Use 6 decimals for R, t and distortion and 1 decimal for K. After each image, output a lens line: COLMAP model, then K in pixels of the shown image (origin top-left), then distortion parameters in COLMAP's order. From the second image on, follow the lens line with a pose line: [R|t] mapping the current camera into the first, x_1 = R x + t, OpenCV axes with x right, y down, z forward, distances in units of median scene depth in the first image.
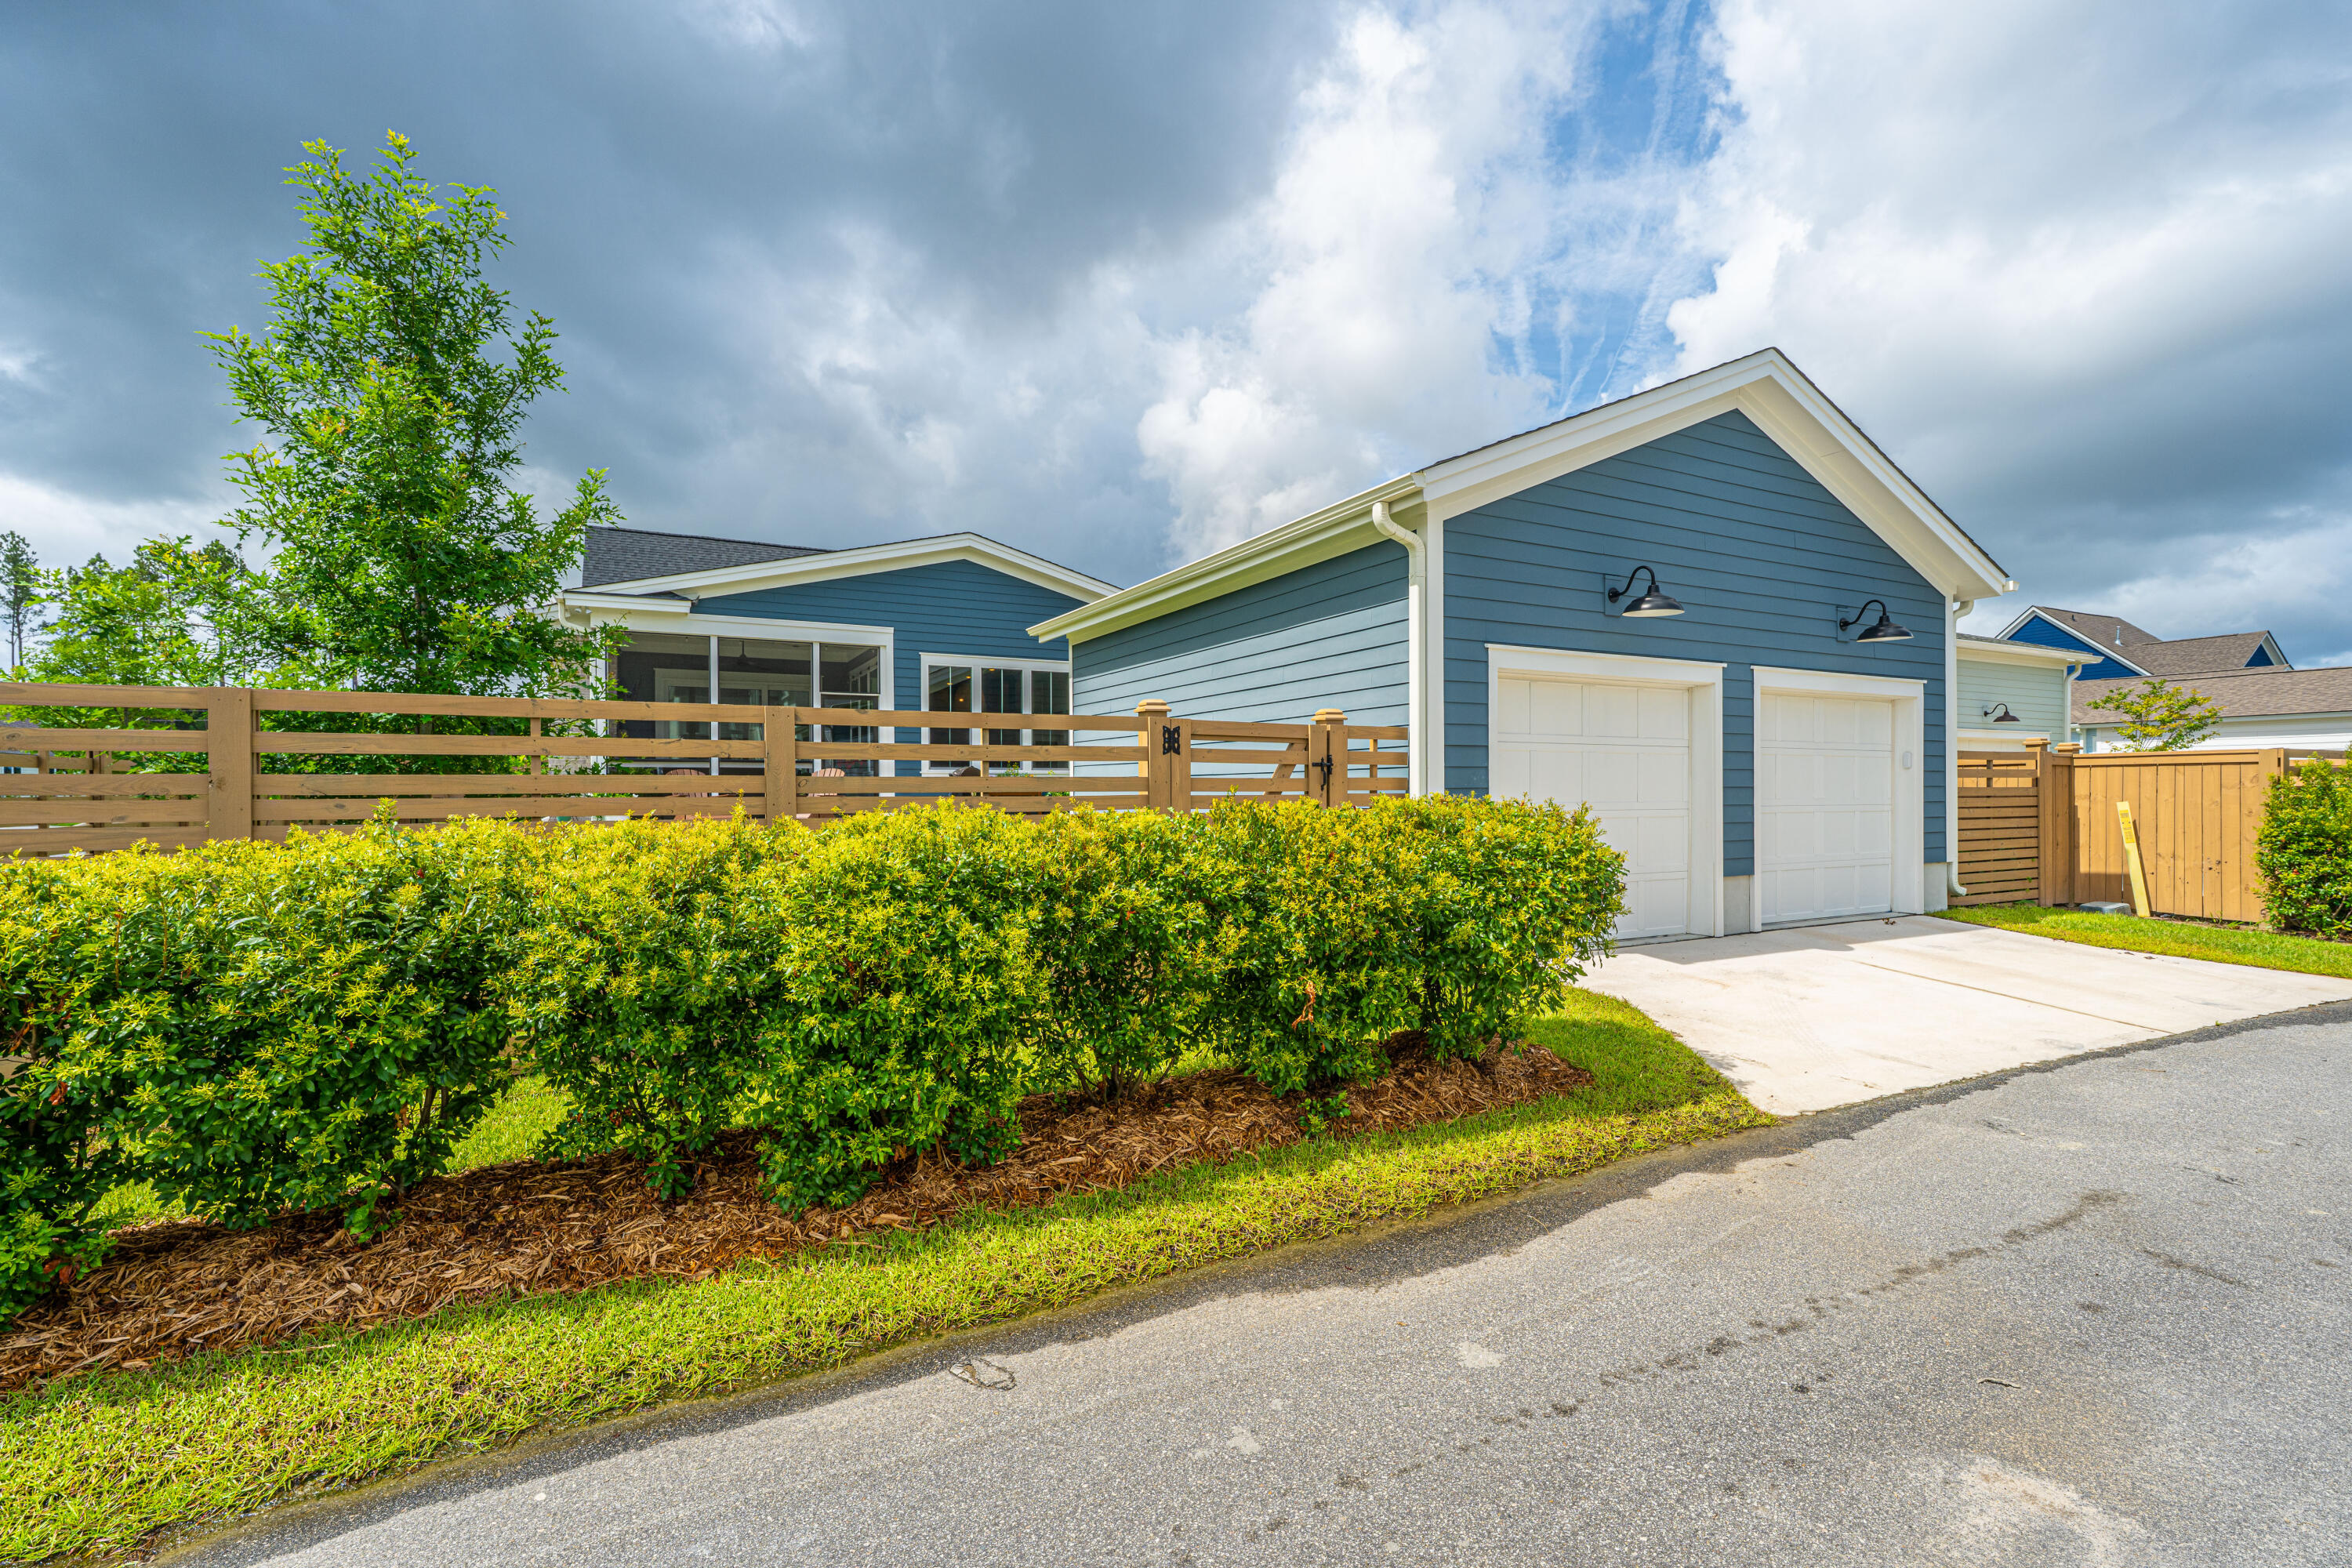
lens RADIAL K [[1029.5, 0, 1175.6], [0, 1029.5, 792.5], [0, 0, 1]] dist [0.000520, 0.000115]
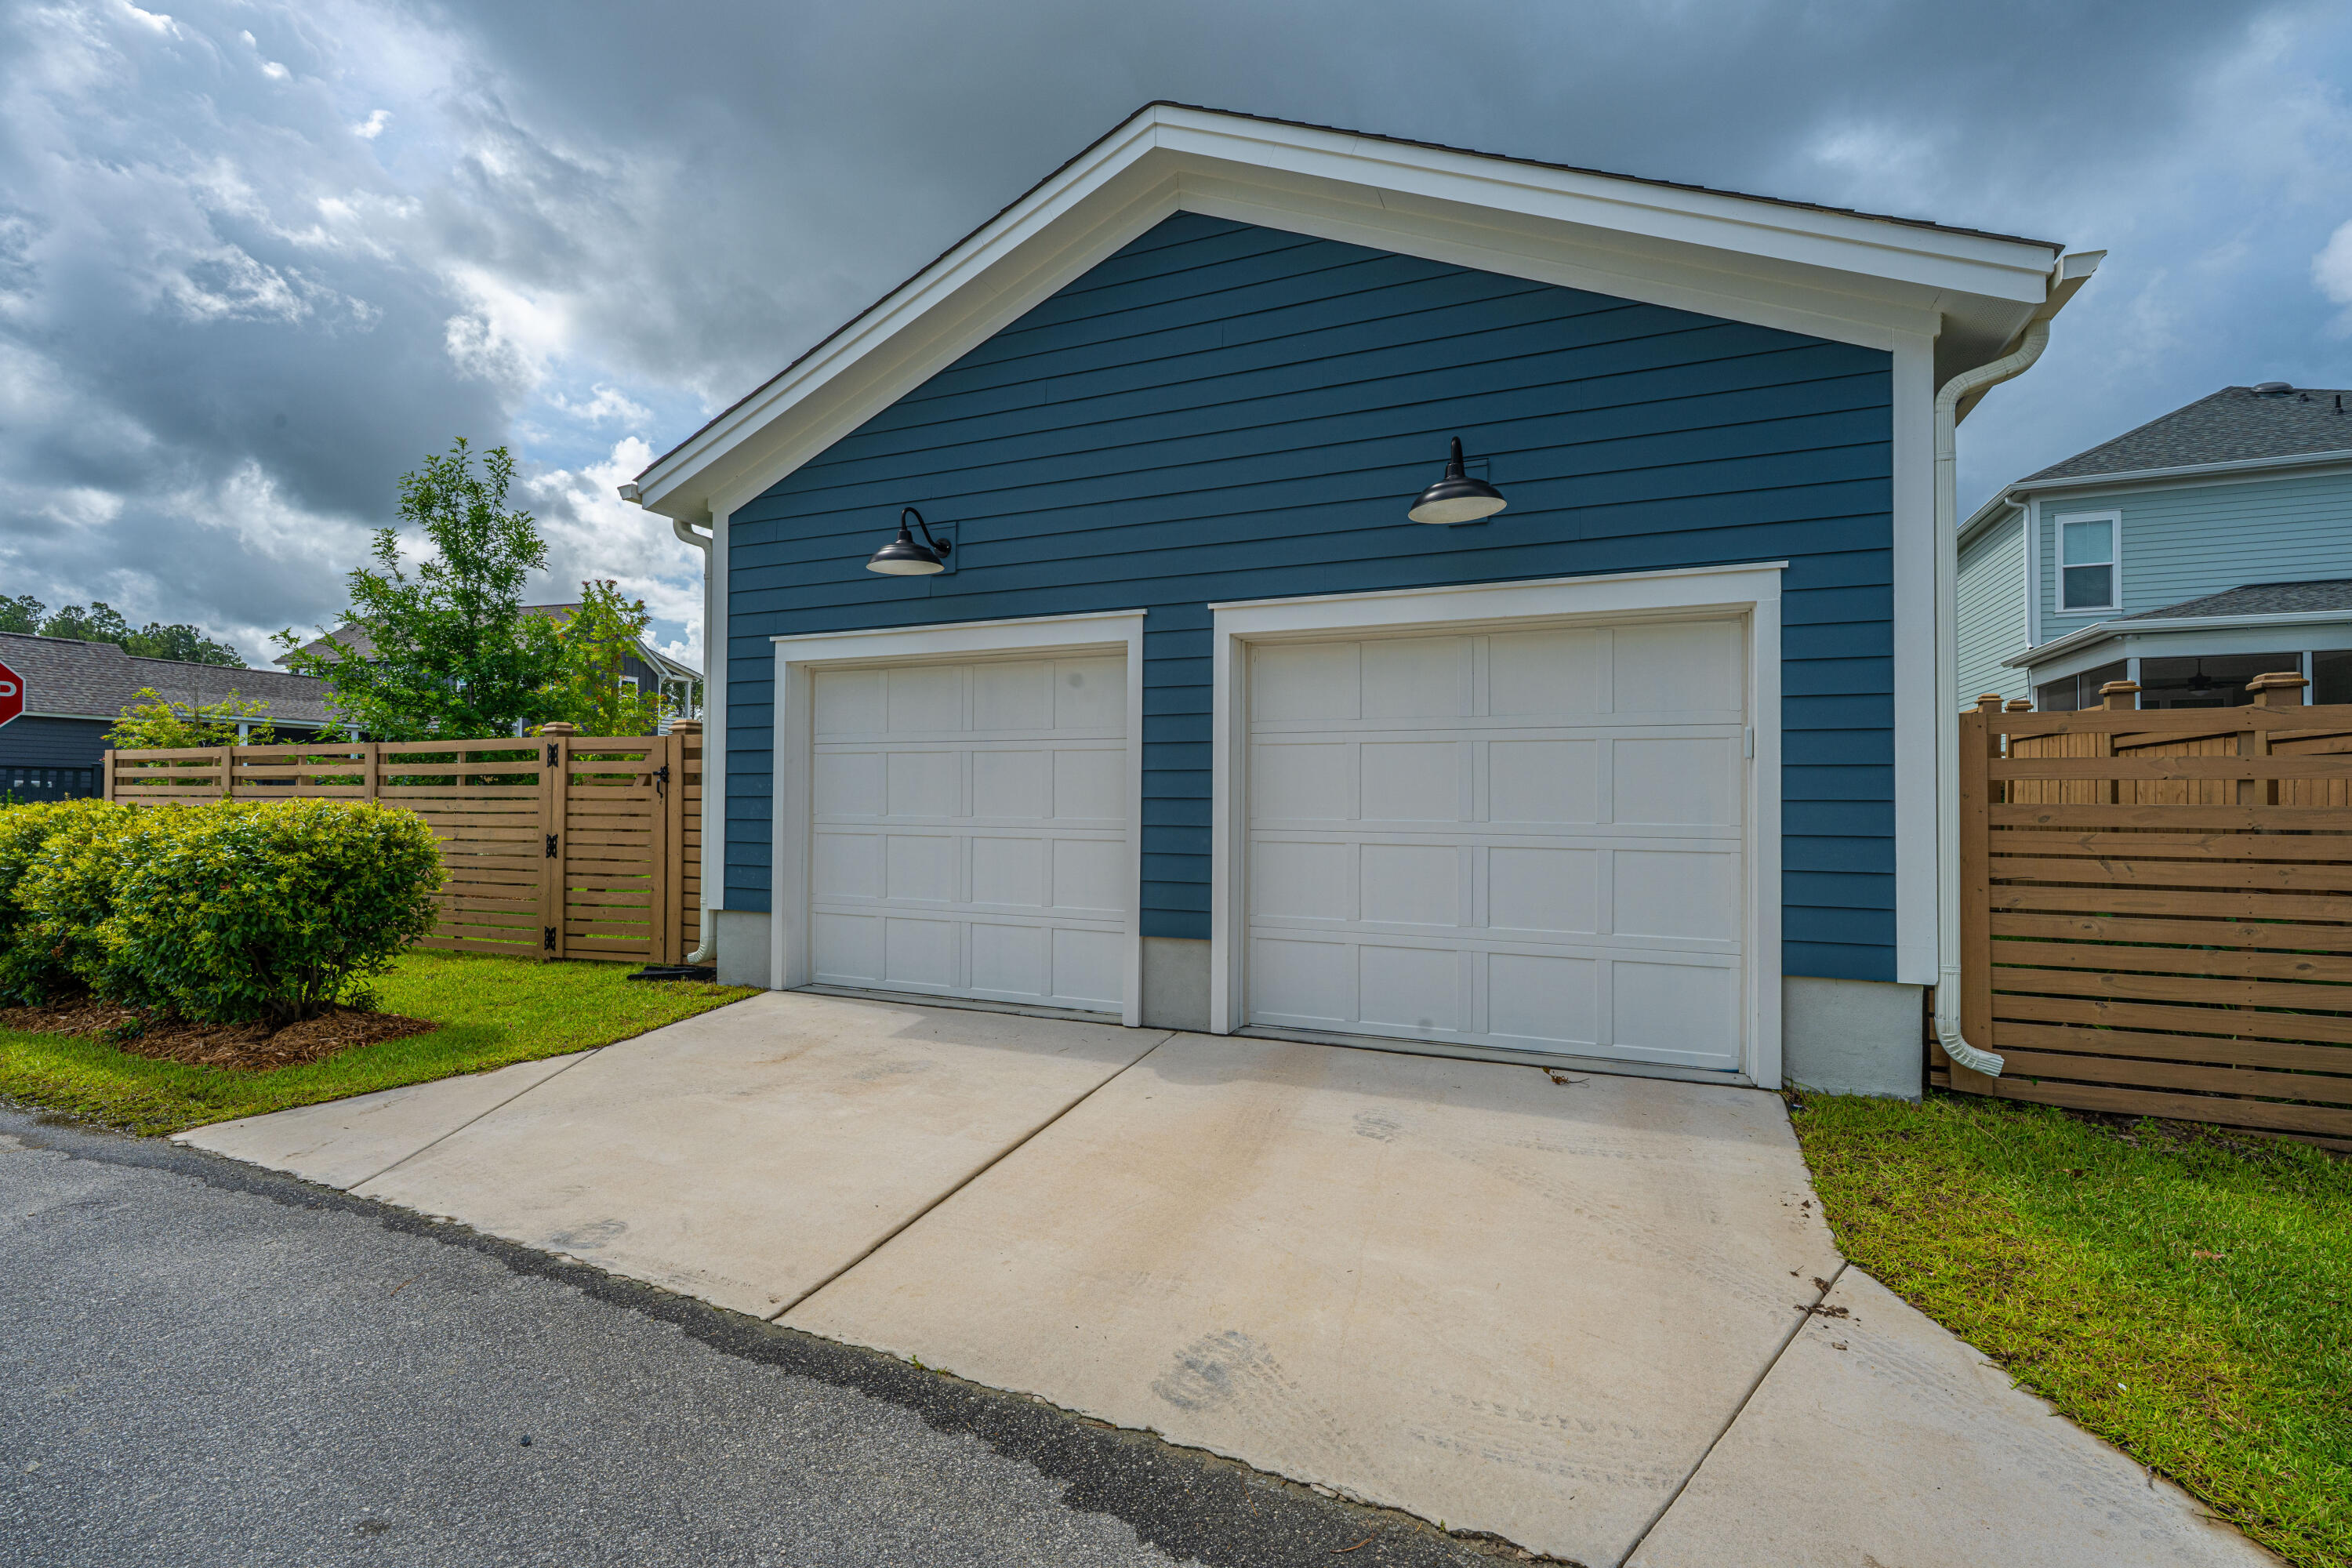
lens RADIAL K [[1029.5, 0, 1175.9], [0, 1029.5, 775.8], [0, 0, 1]] dist [0.000520, 0.000115]
pose [[0.636012, -0.009577, -0.771620, 1.045545], [-0.005926, 0.999833, -0.017295, -0.007706], [0.771656, 0.015572, 0.635849, 0.597290]]
